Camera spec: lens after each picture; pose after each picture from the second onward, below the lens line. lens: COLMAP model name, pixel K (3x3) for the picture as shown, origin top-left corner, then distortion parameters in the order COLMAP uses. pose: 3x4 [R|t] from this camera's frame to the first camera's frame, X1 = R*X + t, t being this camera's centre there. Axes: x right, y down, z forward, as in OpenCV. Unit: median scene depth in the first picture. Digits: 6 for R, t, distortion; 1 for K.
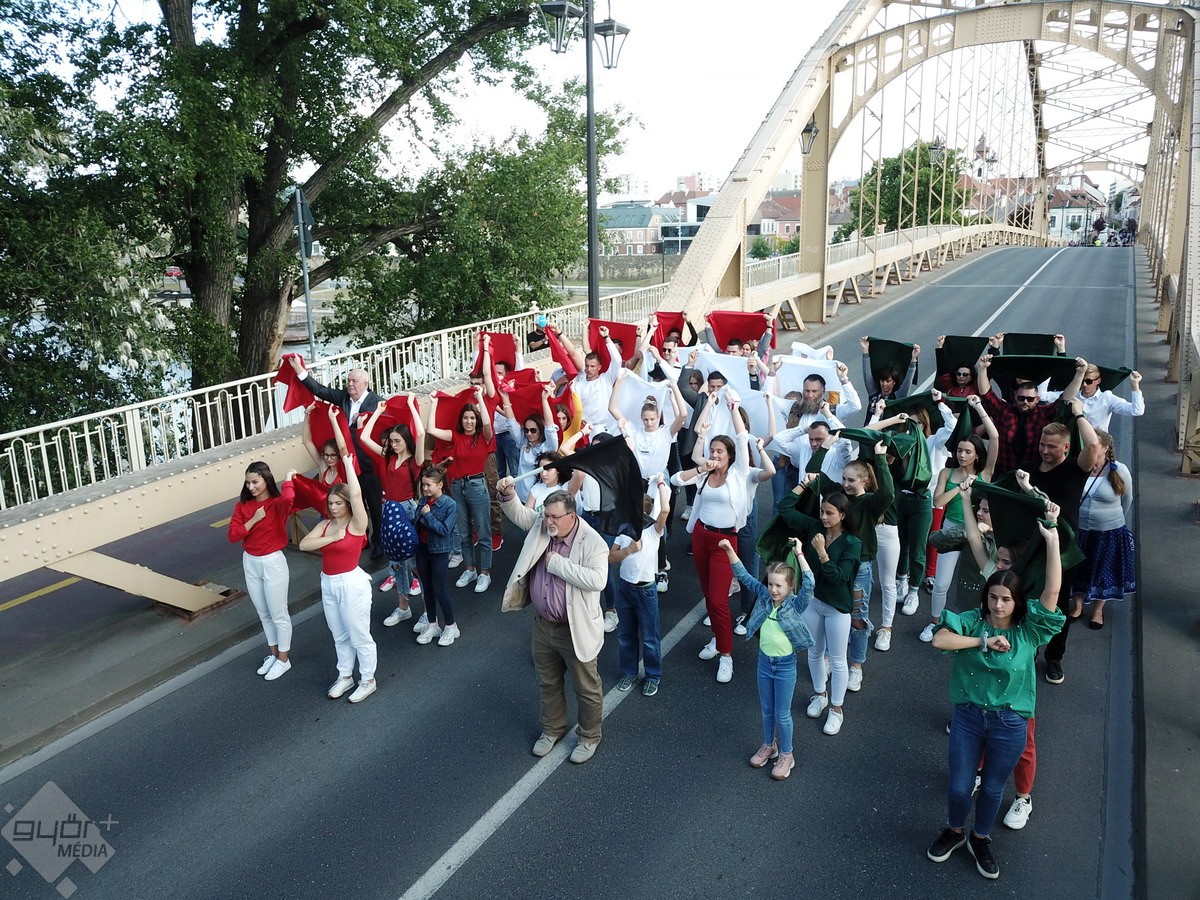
lens RADIAL K [[917.5, 0, 595.0], [0, 917.5, 436.9], [0, 0, 1]] dist [0.013540, -0.013137]
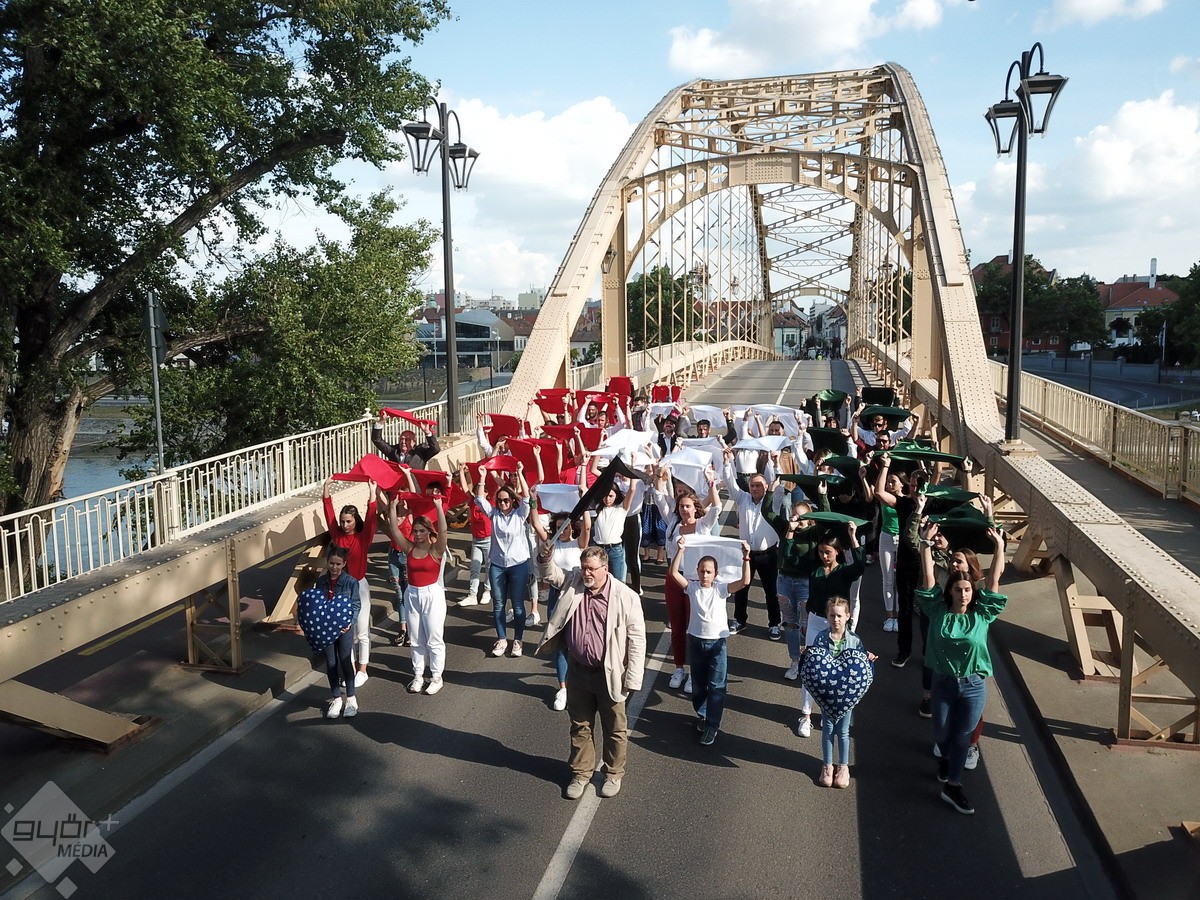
lens RADIAL K [[917.5, 0, 599.2], [0, 917.5, 435.5], [0, 0, 1]] dist [0.013540, -0.013137]
pose [[0.963011, -0.022080, 0.268557, -0.073174], [0.055125, 0.991703, -0.116135, 0.007688], [-0.263764, 0.126643, 0.956237, -0.009129]]
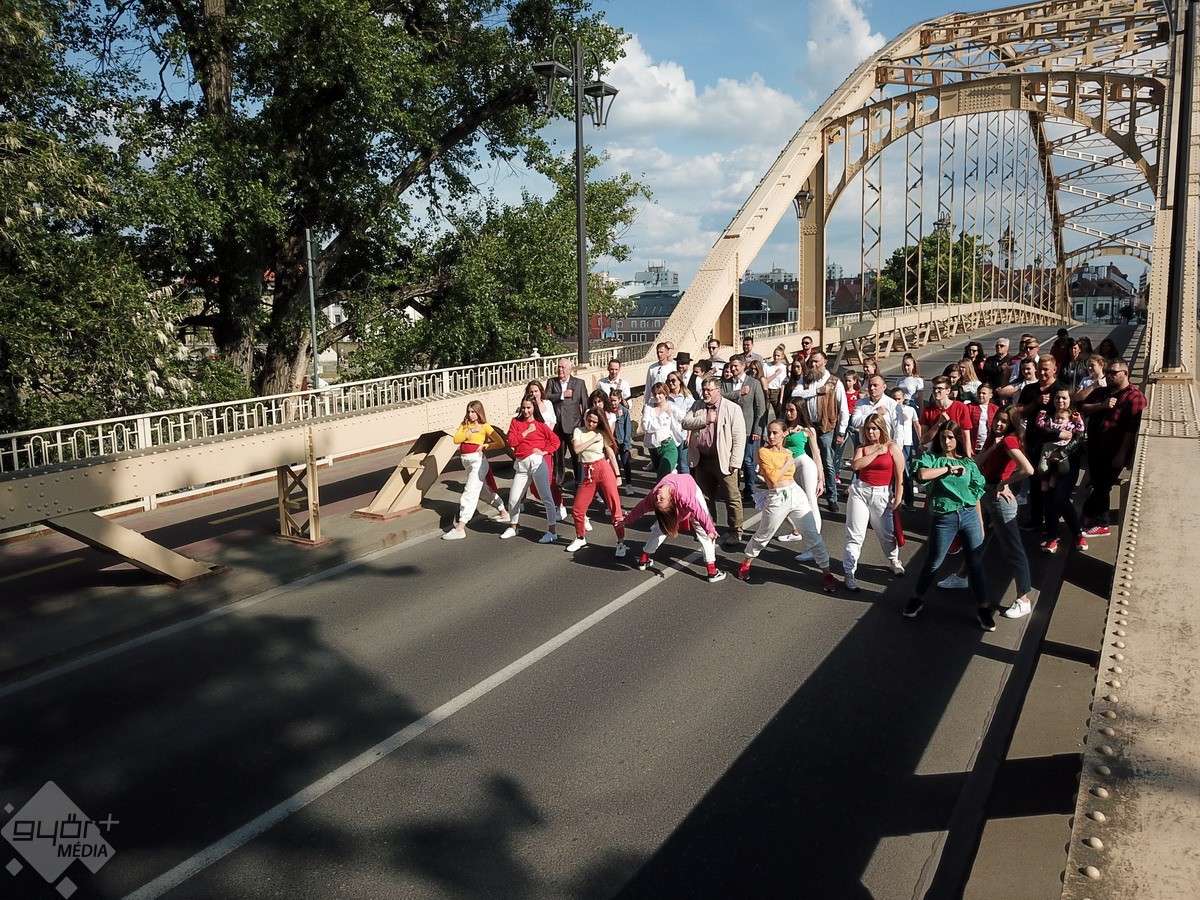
lens RADIAL K [[917.5, 0, 594.9], [0, 917.5, 434.6], [0, 0, 1]] dist [0.013540, -0.013137]
pose [[0.999407, 0.004271, -0.034181, 0.030368], [-0.007621, 0.995110, -0.098481, 0.042712], [0.033593, 0.098683, 0.994552, -0.027328]]
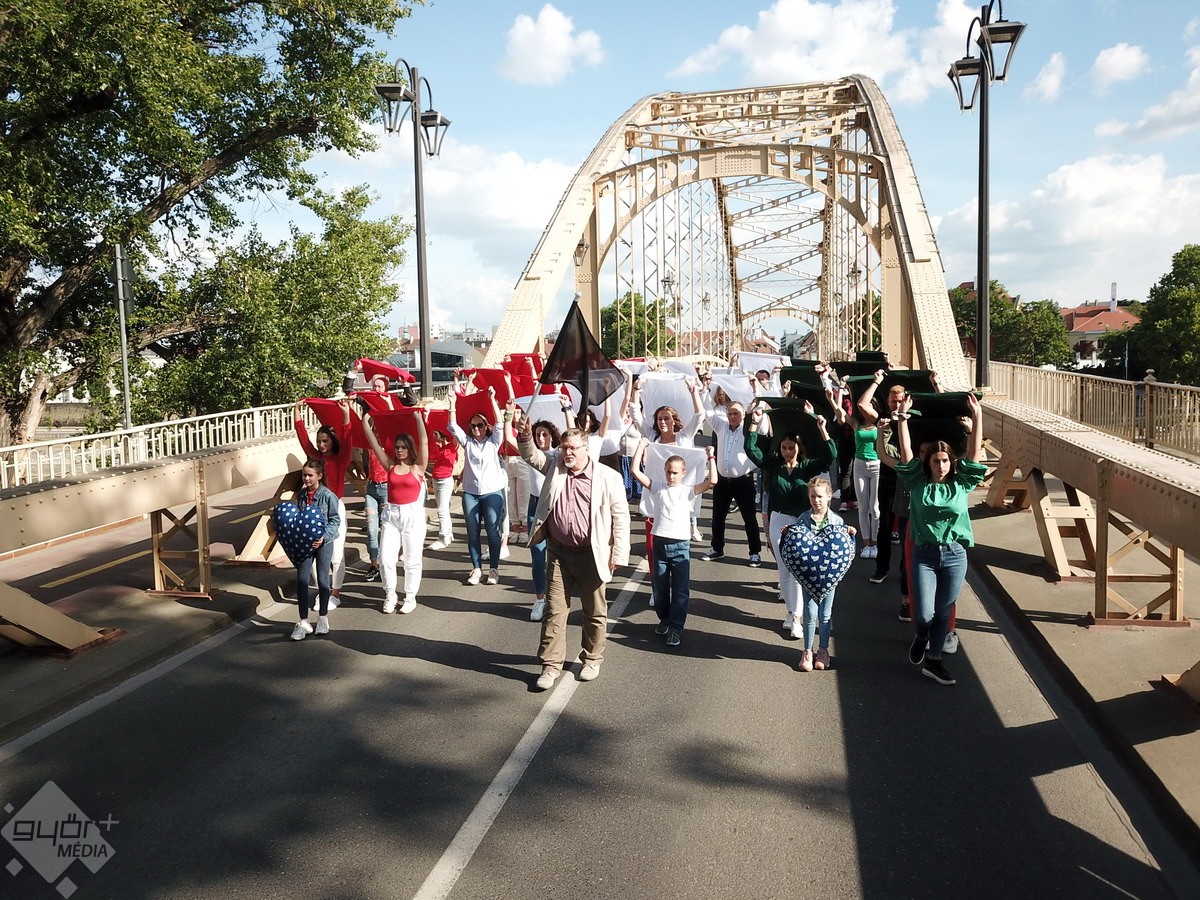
lens RADIAL K [[917.5, 0, 597.9], [0, 917.5, 431.7], [0, 0, 1]] dist [0.013540, -0.013137]
pose [[0.955274, -0.022223, 0.294884, -0.073985], [0.070234, 0.985690, -0.153239, 0.054552], [-0.287259, 0.167096, 0.943165, -0.000372]]
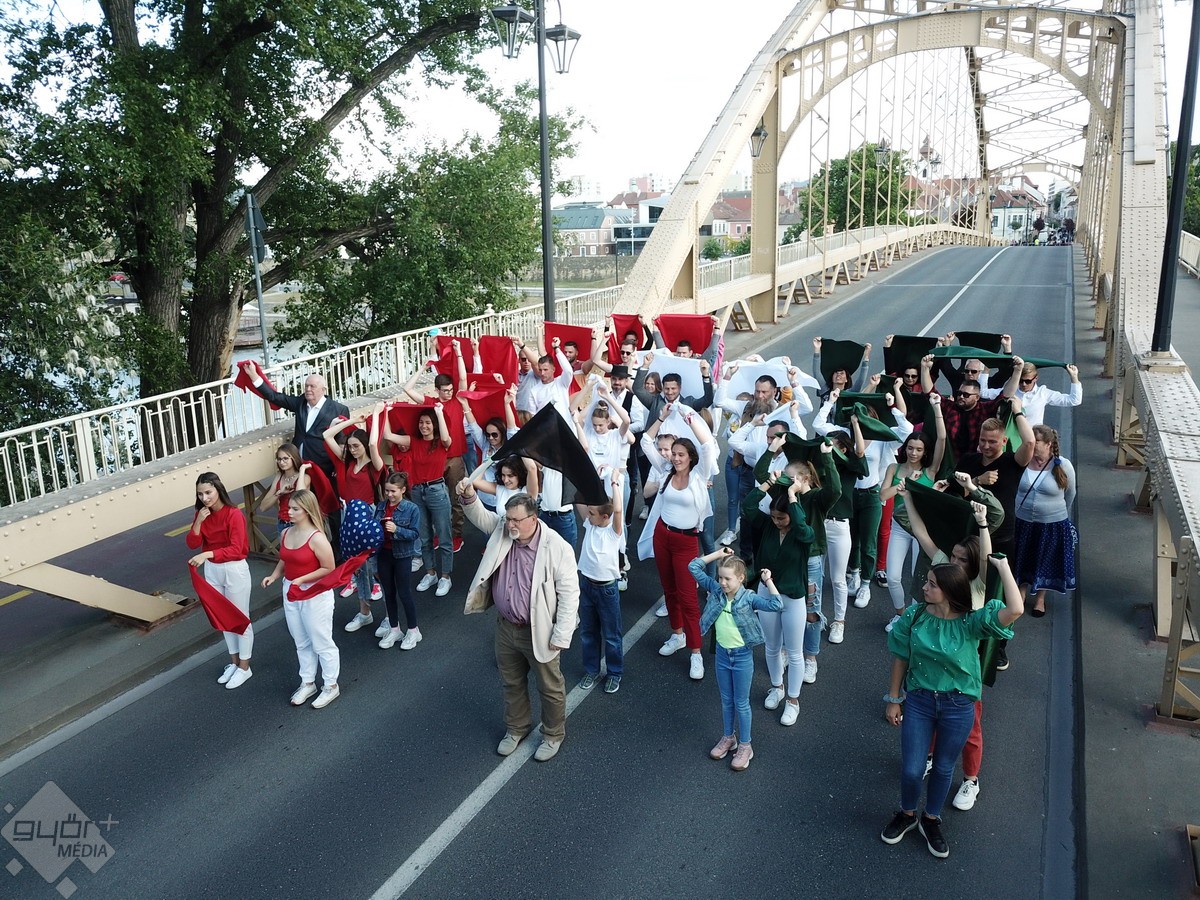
lens RADIAL K [[917.5, 0, 596.5], [0, 917.5, 436.3], [0, 0, 1]] dist [0.013540, -0.013137]
pose [[0.998658, -0.015382, 0.049444, -0.000883], [0.015467, 0.999879, -0.001336, -0.000474], [-0.049418, 0.002099, 0.998776, -0.004916]]
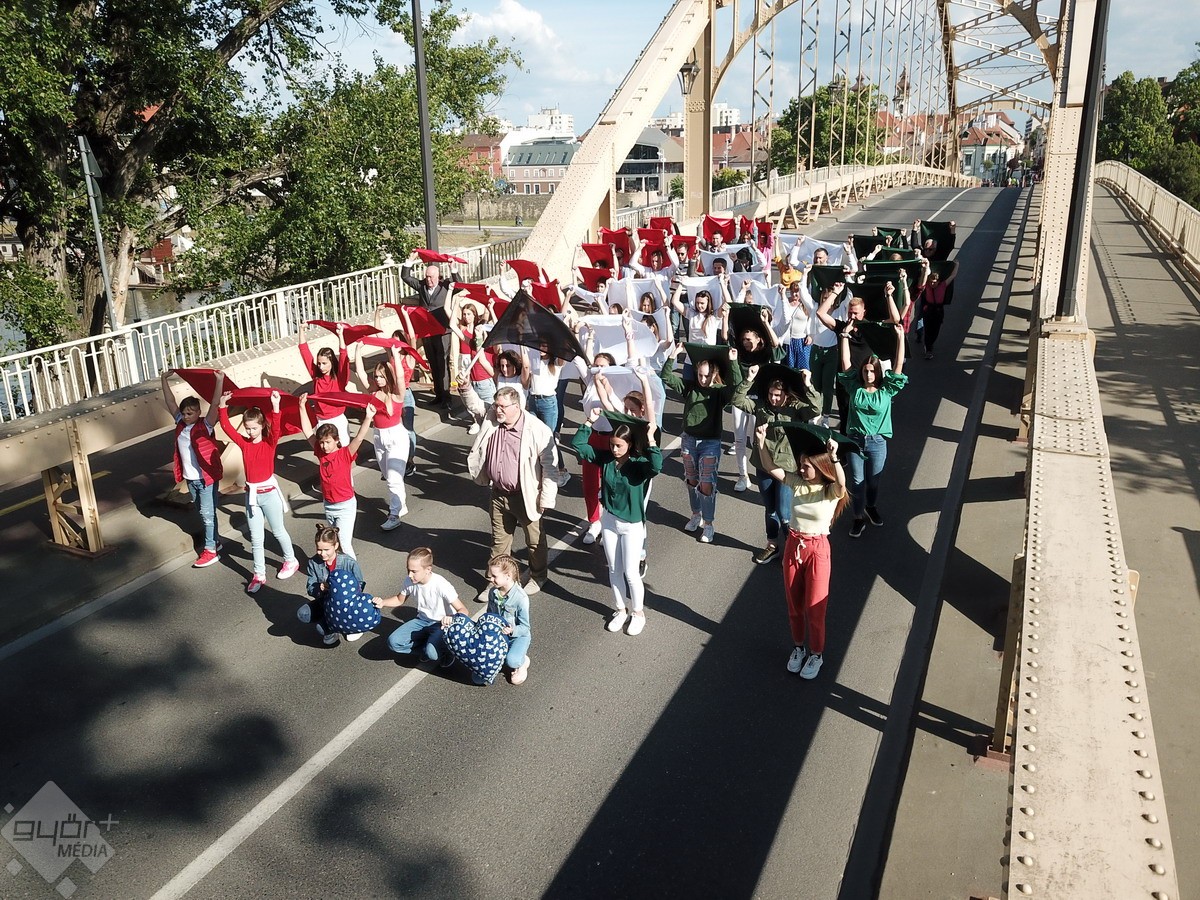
lens RADIAL K [[917.5, 0, 596.6], [0, 917.5, 439.9], [0, 0, 1]] dist [0.013540, -0.013137]
pose [[0.996908, -0.023206, 0.075079, 0.055555], [0.018149, 0.997564, 0.067352, -0.014760], [-0.076459, -0.065781, 0.994900, 0.030085]]
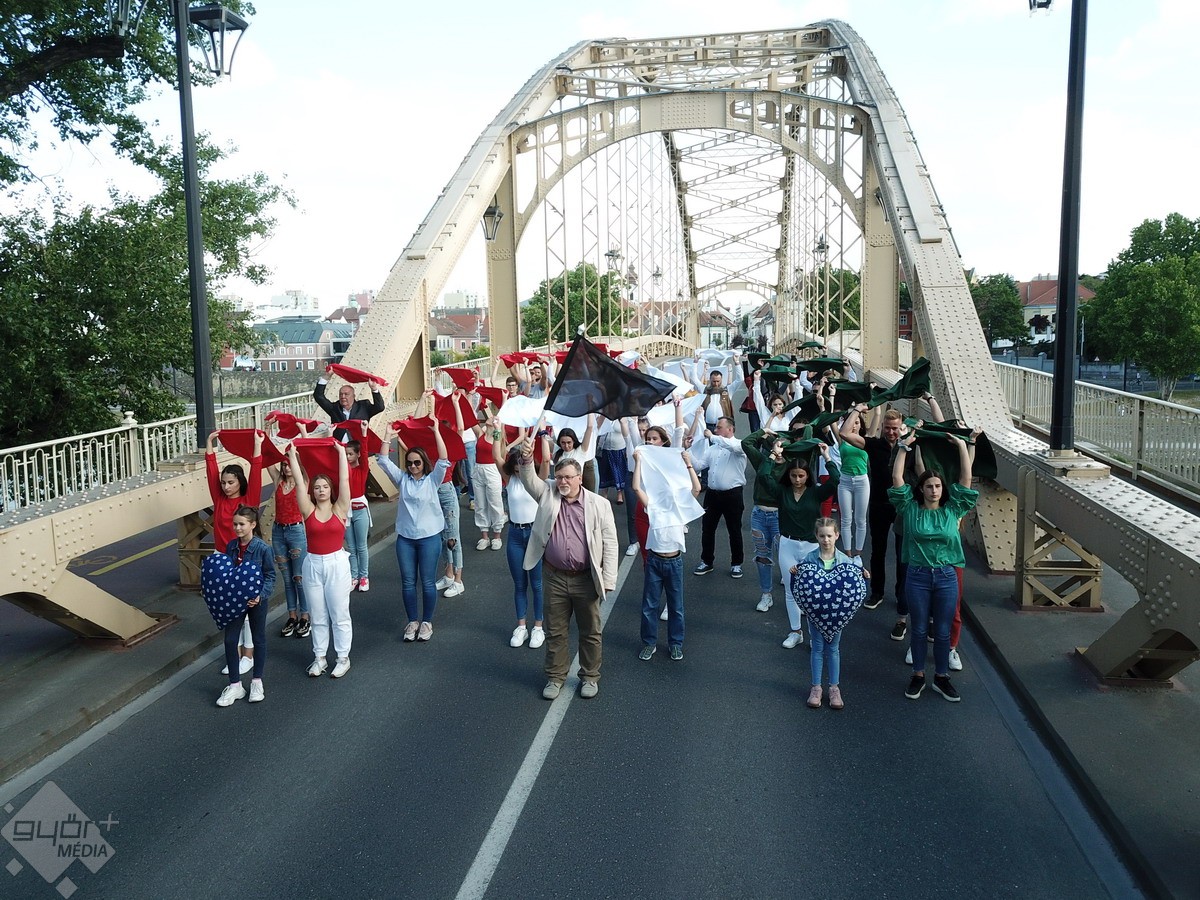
lens RADIAL K [[917.5, 0, 599.4], [0, 917.5, 436.4], [0, 0, 1]] dist [0.013540, -0.013137]
pose [[0.939421, -0.034179, 0.341057, 0.024250], [0.076504, 0.990823, -0.111431, -0.019131], [-0.334118, 0.130773, 0.933415, 0.179325]]
